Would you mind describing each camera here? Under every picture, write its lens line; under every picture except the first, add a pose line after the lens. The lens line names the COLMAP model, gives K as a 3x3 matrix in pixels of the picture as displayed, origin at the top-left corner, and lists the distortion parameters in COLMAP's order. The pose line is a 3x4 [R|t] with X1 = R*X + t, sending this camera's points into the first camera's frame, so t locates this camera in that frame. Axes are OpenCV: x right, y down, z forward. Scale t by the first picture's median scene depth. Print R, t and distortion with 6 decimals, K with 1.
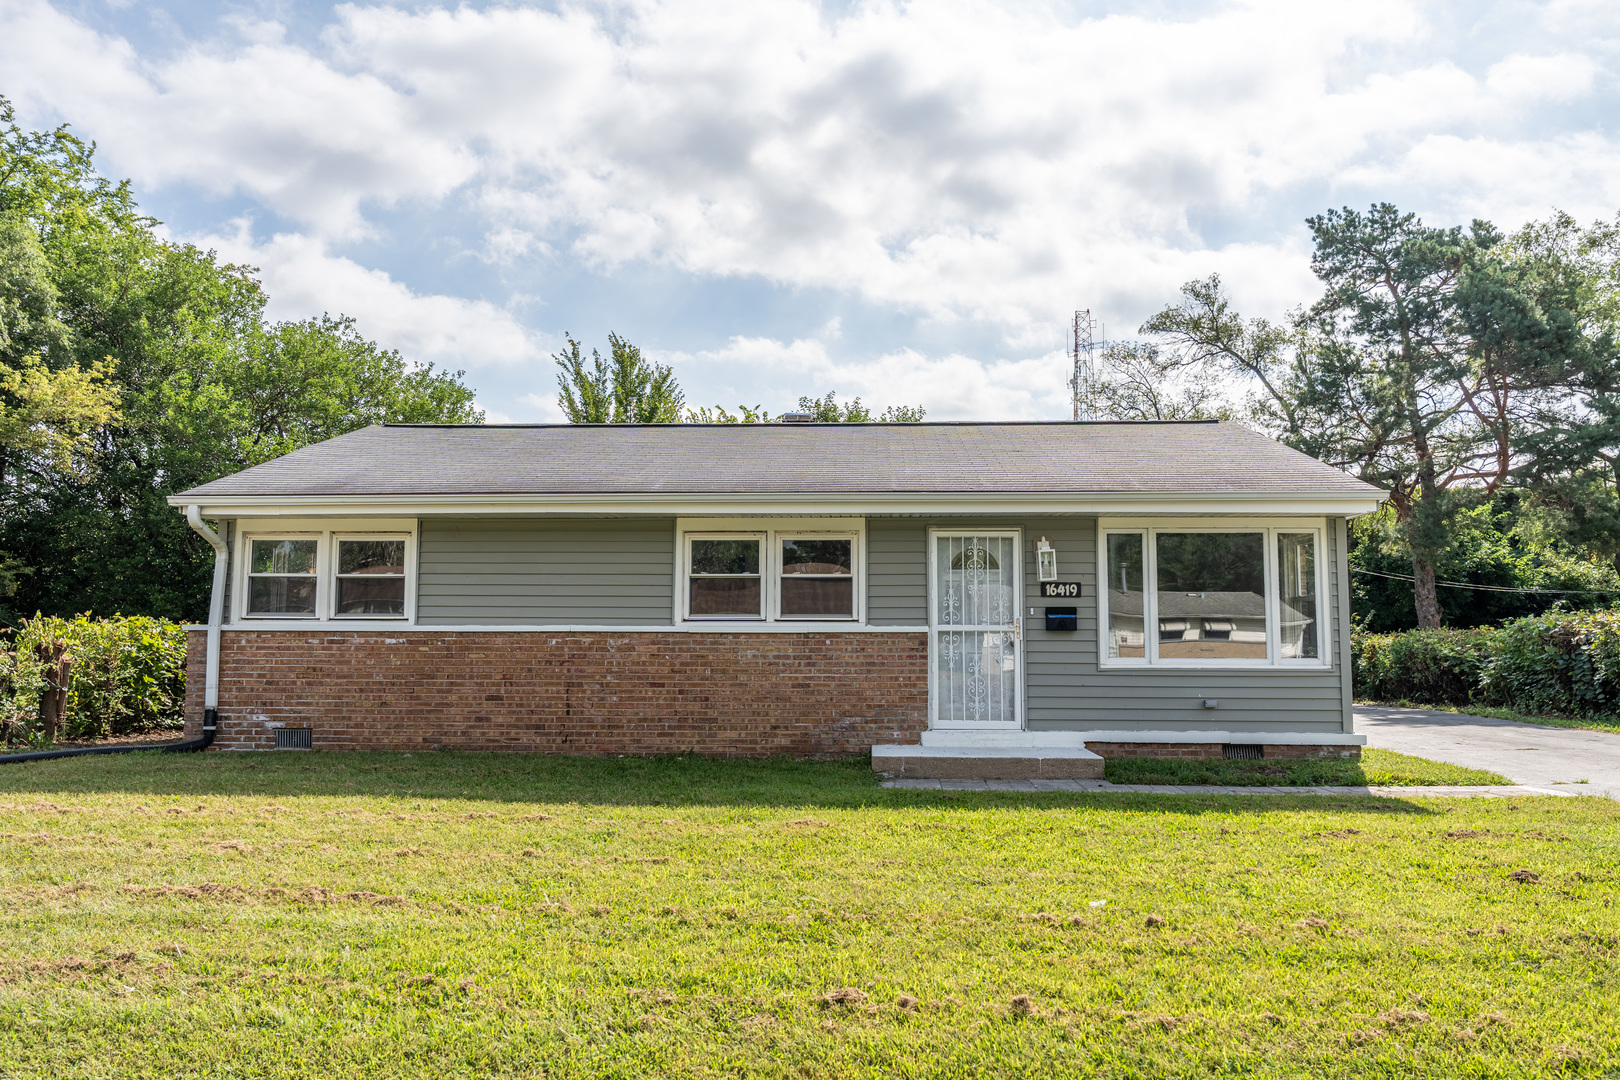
lens RADIAL K [[1241.5, 0, 809.2], [0, 1241.5, 528.5], [0, 0, 1]] dist [-0.006143, -0.003923]
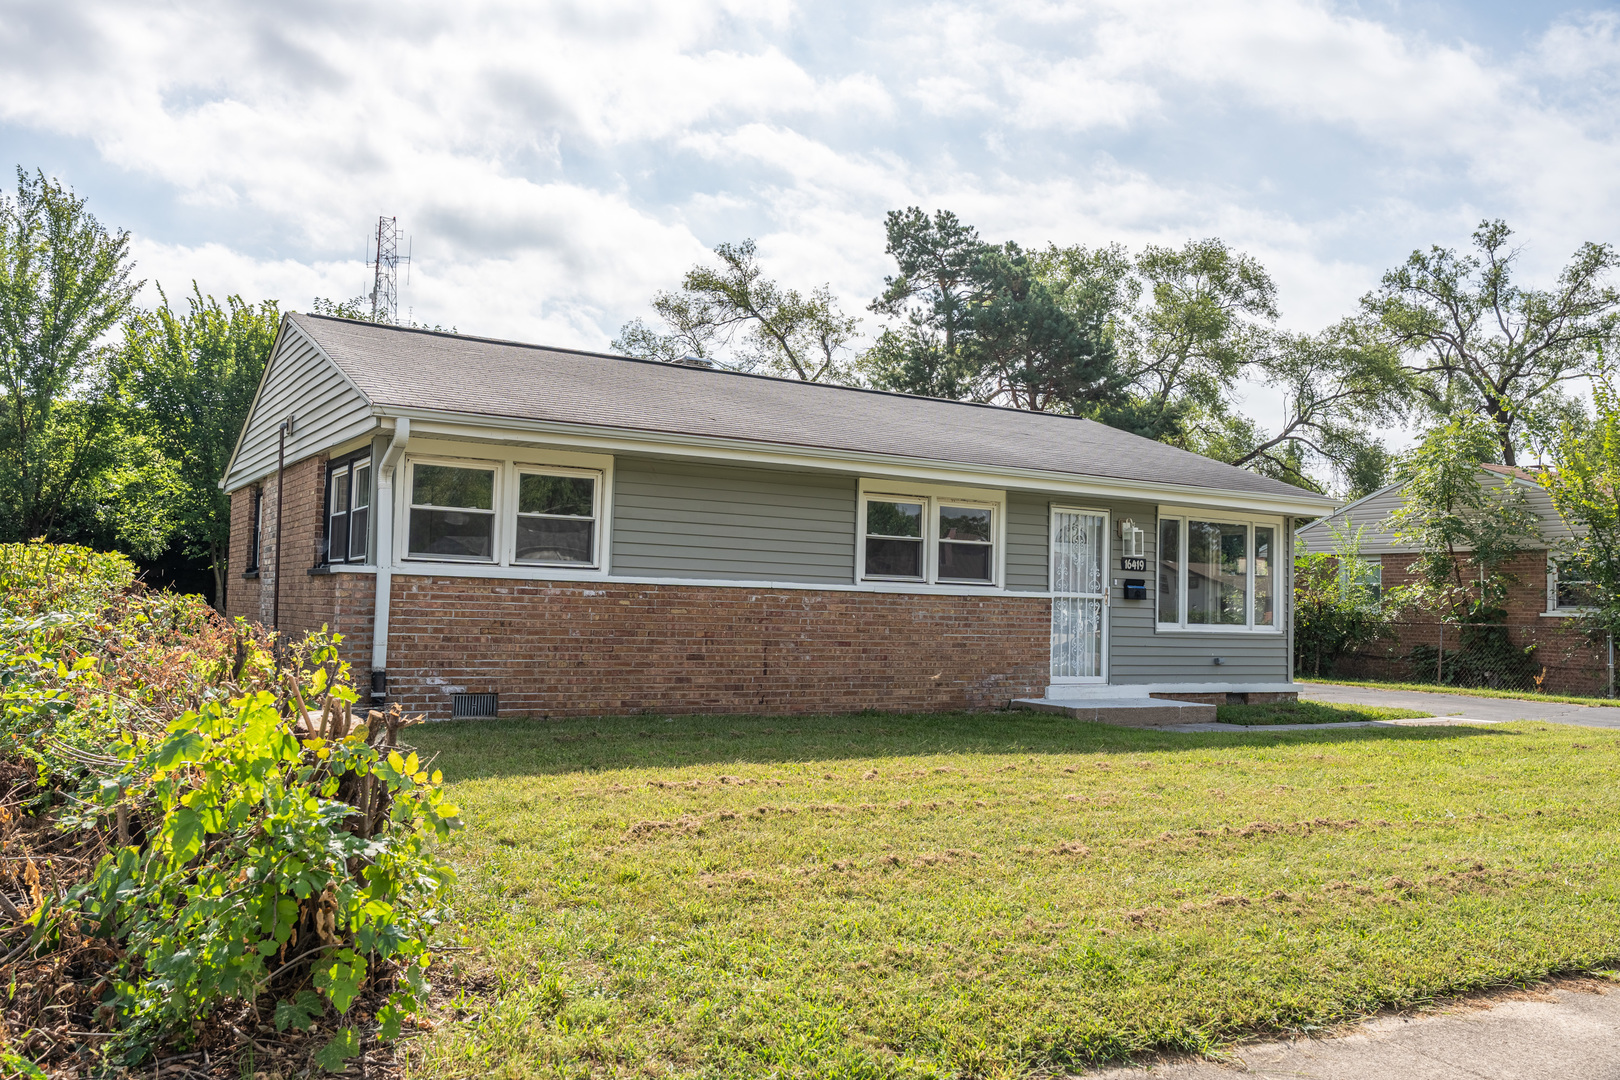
lens RADIAL K [[1325.7, 0, 809.4], [0, 1325.7, 547.4], [0, 0, 1]] dist [-0.036005, 0.007670]
pose [[0.823512, 0.045299, 0.565487, -0.744912], [-0.081894, 0.995859, 0.039486, 0.009039], [-0.561357, -0.078827, 0.823811, 0.143928]]
